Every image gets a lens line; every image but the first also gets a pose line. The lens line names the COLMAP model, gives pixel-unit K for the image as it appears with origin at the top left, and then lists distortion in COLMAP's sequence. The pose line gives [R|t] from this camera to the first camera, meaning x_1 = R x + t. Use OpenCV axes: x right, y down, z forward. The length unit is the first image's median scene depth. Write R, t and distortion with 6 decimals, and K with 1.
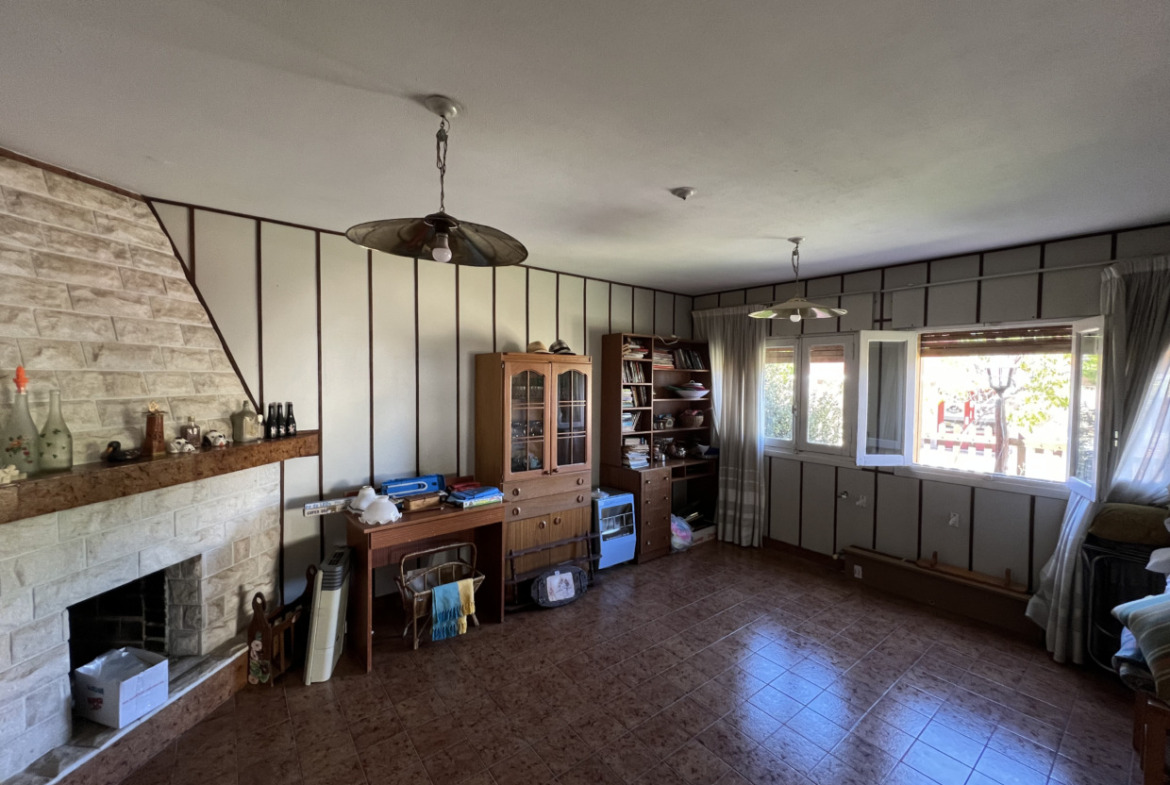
lens RADIAL K [[456.7, 0, 585.3], [0, 456.7, 388.7], [0, 0, 1]] dist [-0.000888, -0.000303]
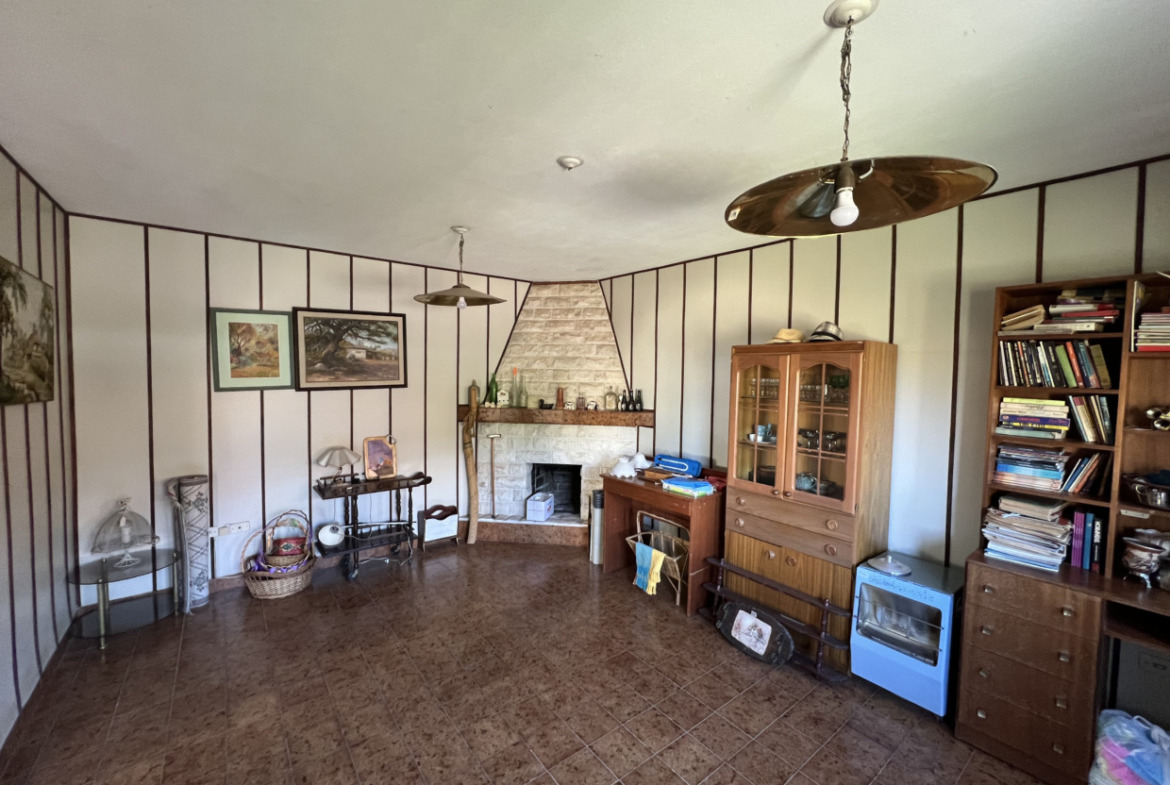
lens RADIAL K [[456.7, 0, 584.5], [0, 456.7, 389.9], [0, 0, 1]] dist [-0.000888, -0.000303]
pose [[0.019744, 0.032901, -0.999264, 0.974195], [-0.038914, 0.998726, 0.032115, -0.011255], [0.999047, 0.038252, 0.020999, 0.890042]]
